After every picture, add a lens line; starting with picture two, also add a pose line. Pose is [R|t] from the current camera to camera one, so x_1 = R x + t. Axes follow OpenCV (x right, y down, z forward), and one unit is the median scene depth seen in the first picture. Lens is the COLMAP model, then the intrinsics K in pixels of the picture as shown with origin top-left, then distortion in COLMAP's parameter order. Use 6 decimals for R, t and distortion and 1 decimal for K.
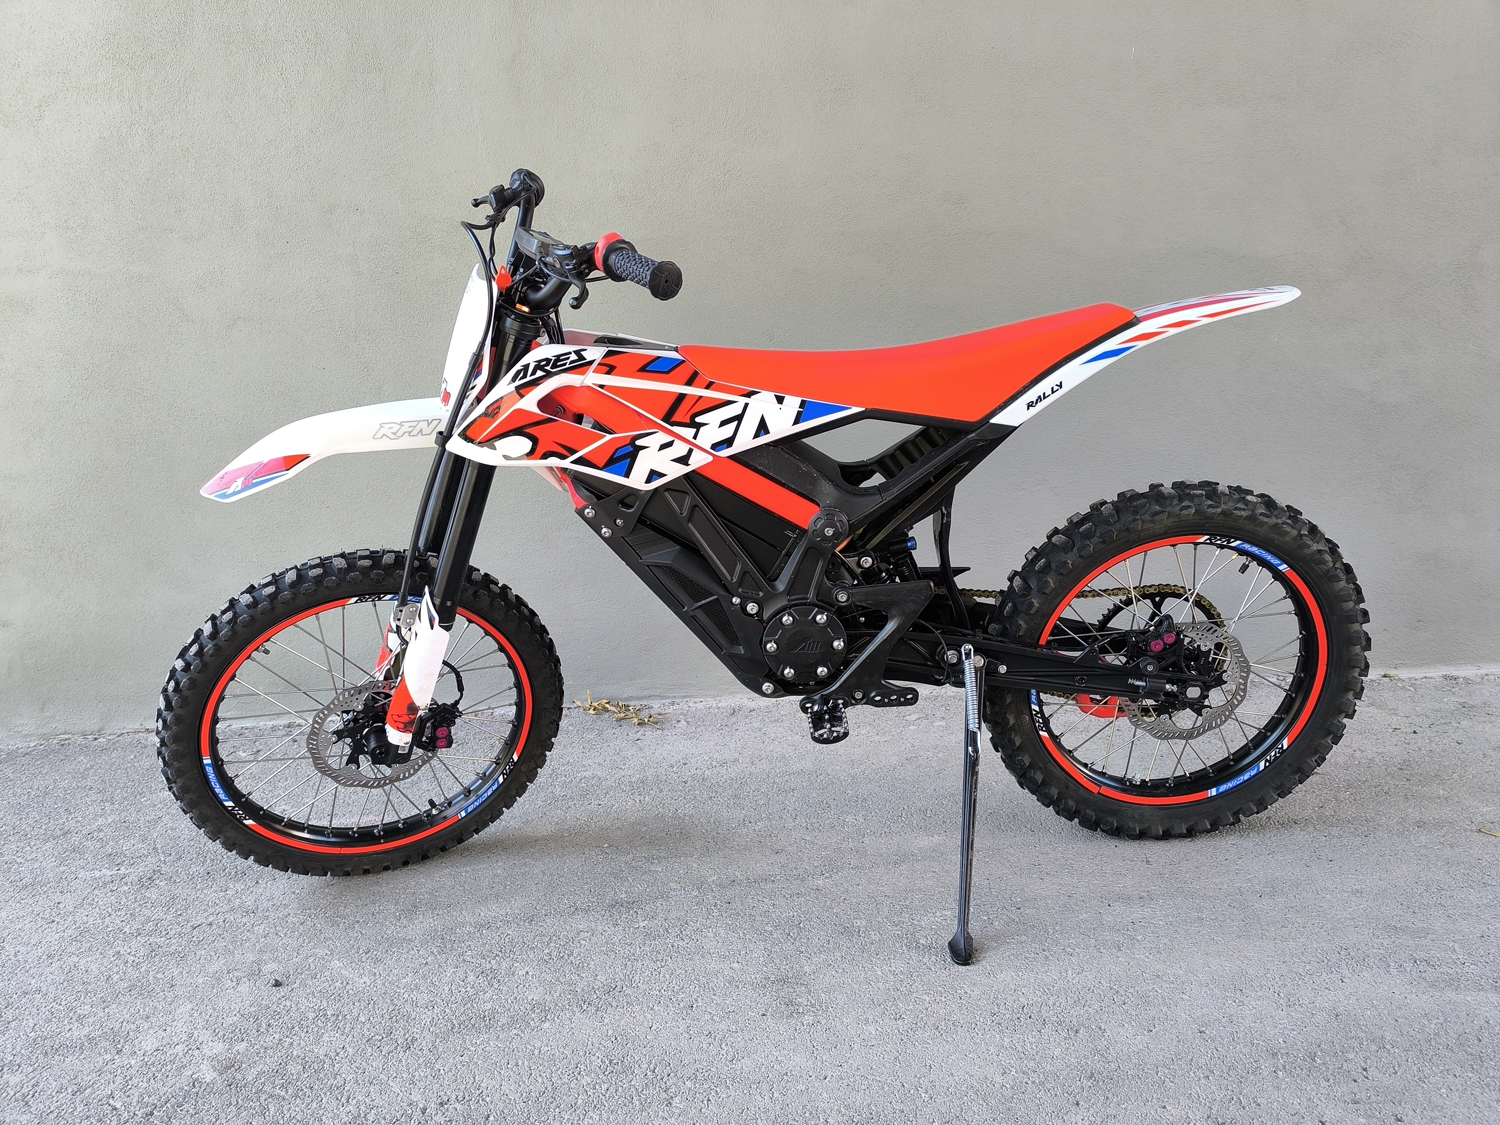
lens RADIAL K [[1033.6, 0, 754.7], [0, 1033.6, 552.8], [0, 0, 1]] dist [0.032660, -0.041628]
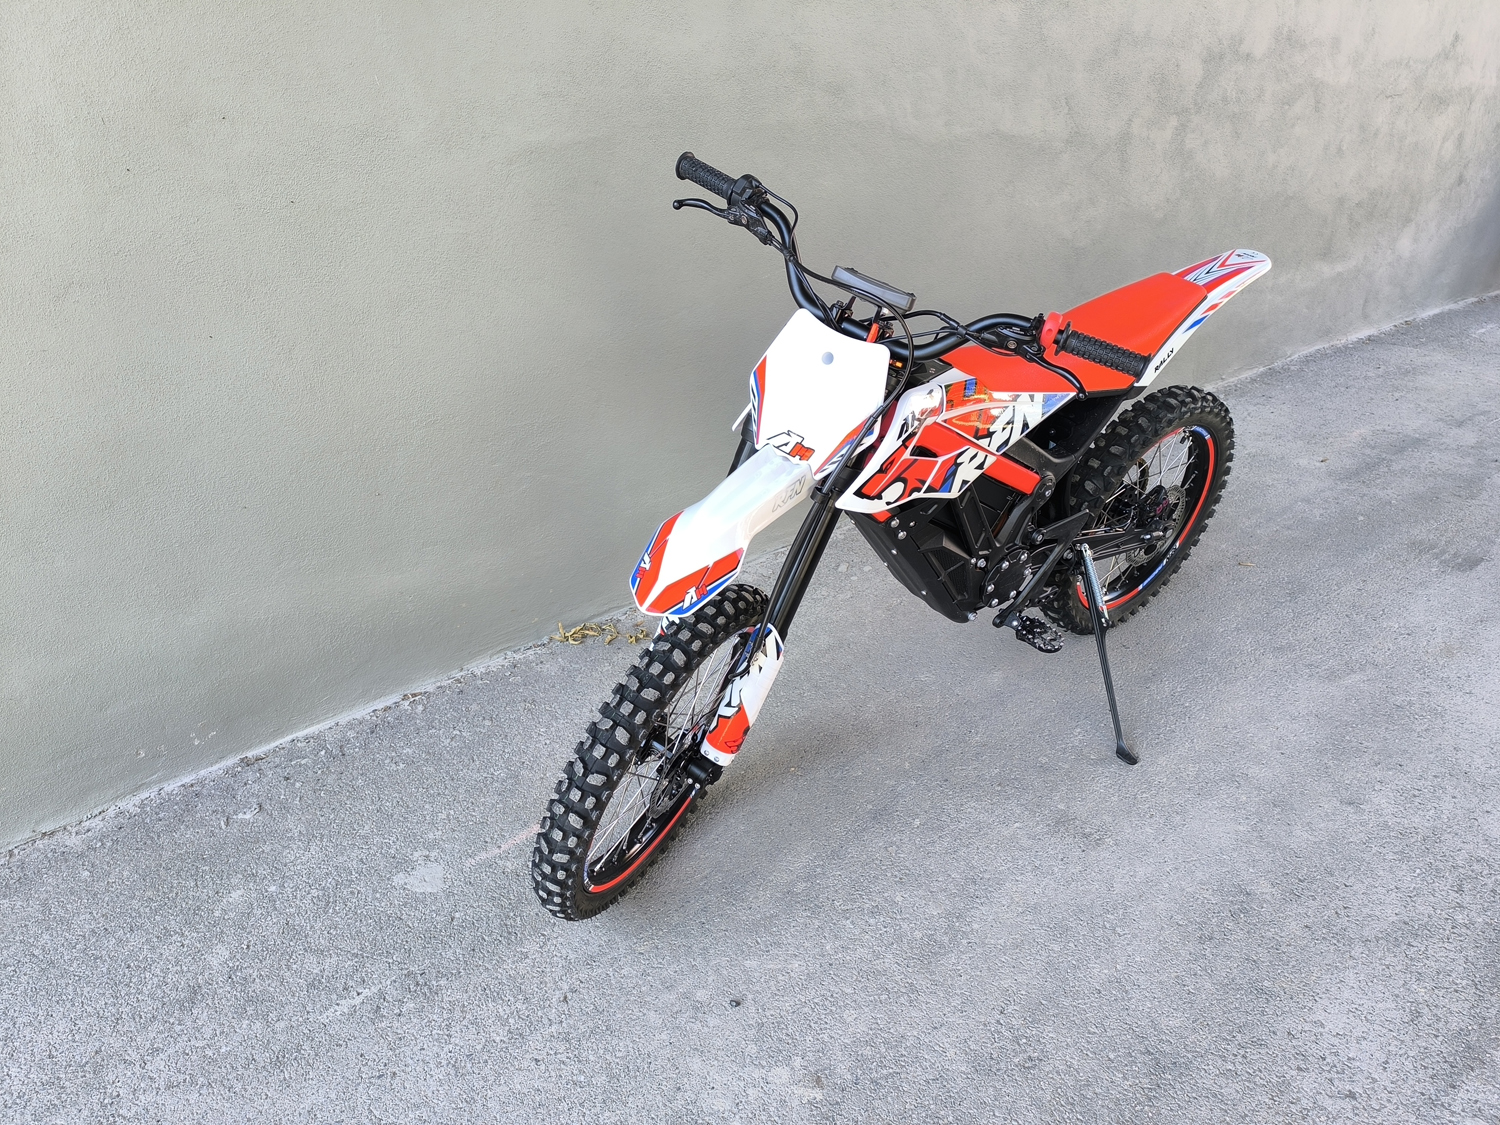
lens RADIAL K [[1033.6, 0, 754.7], [0, 1033.6, 552.8], [0, 0, 1]] dist [0.032660, -0.041628]
pose [[0.803797, -0.255072, 0.537446, -0.861442], [0.095696, 0.947091, 0.306369, -0.352572], [-0.587156, -0.194827, 0.785678, 0.204332]]
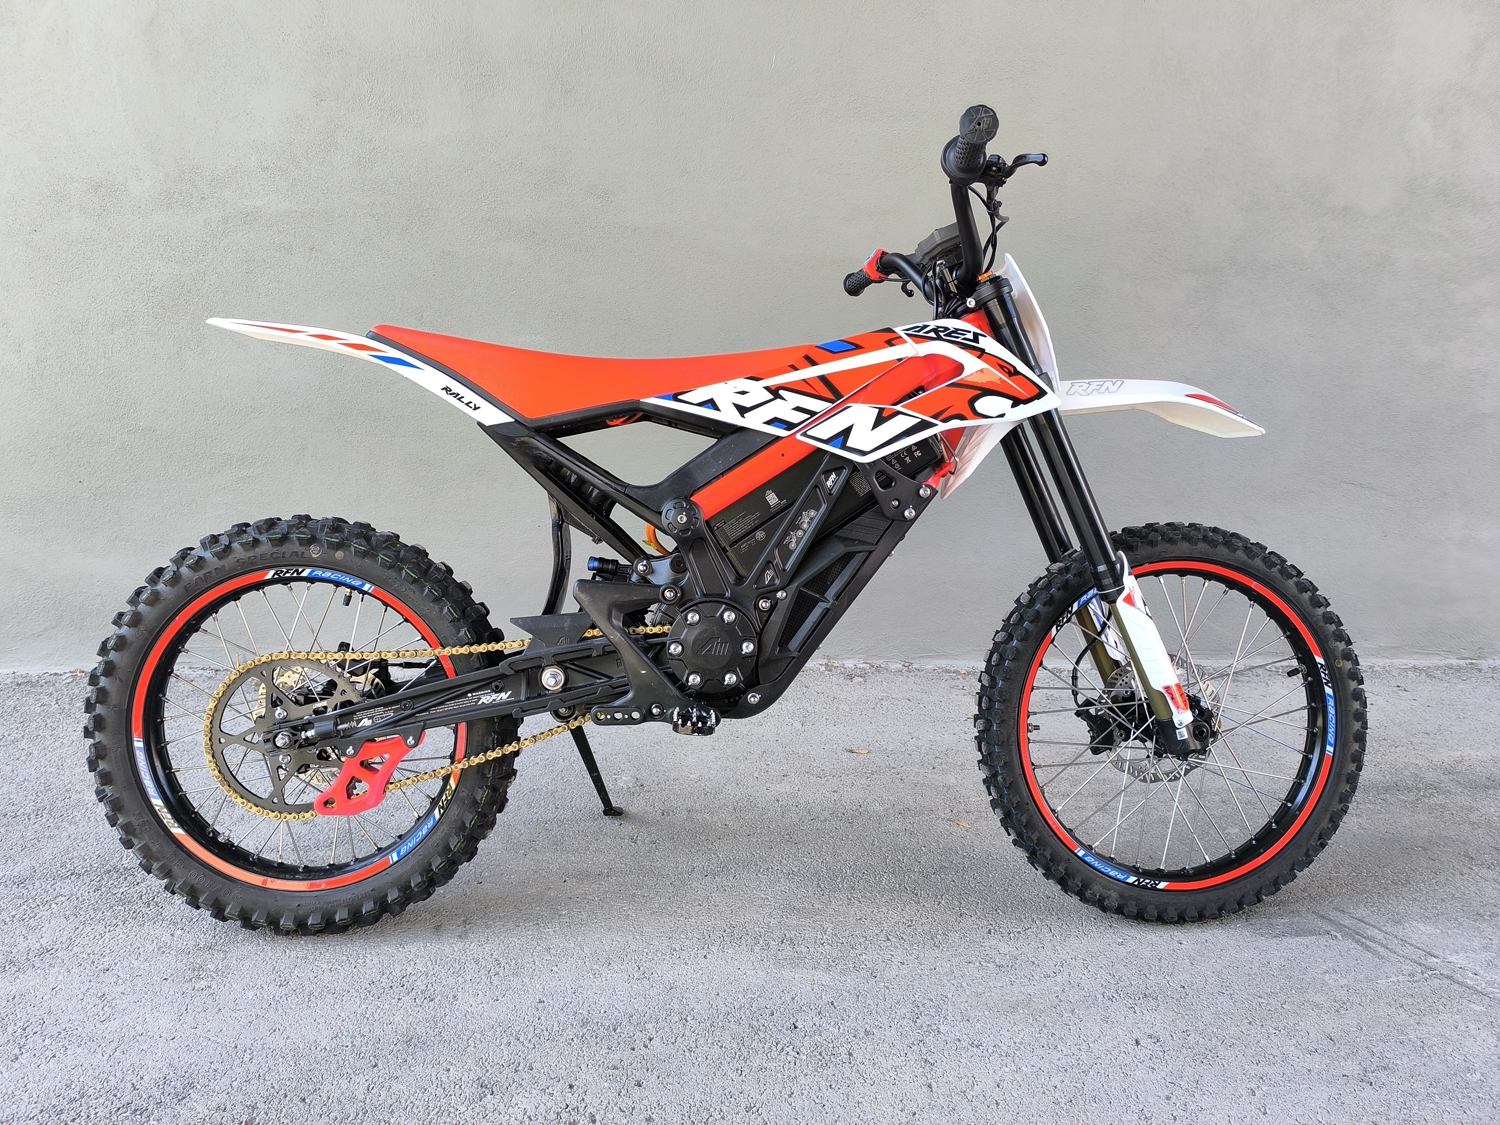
lens RADIAL K [[1037.5, 0, 760.3], [0, 1037.5, 548.9], [0, 0, 1]] dist [0.030052, -0.038020]
pose [[0.996905, 0.043939, 0.065187, 0.463393], [-0.047355, 0.997532, 0.051832, -0.077551], [-0.062748, -0.054758, 0.996526, -0.086491]]
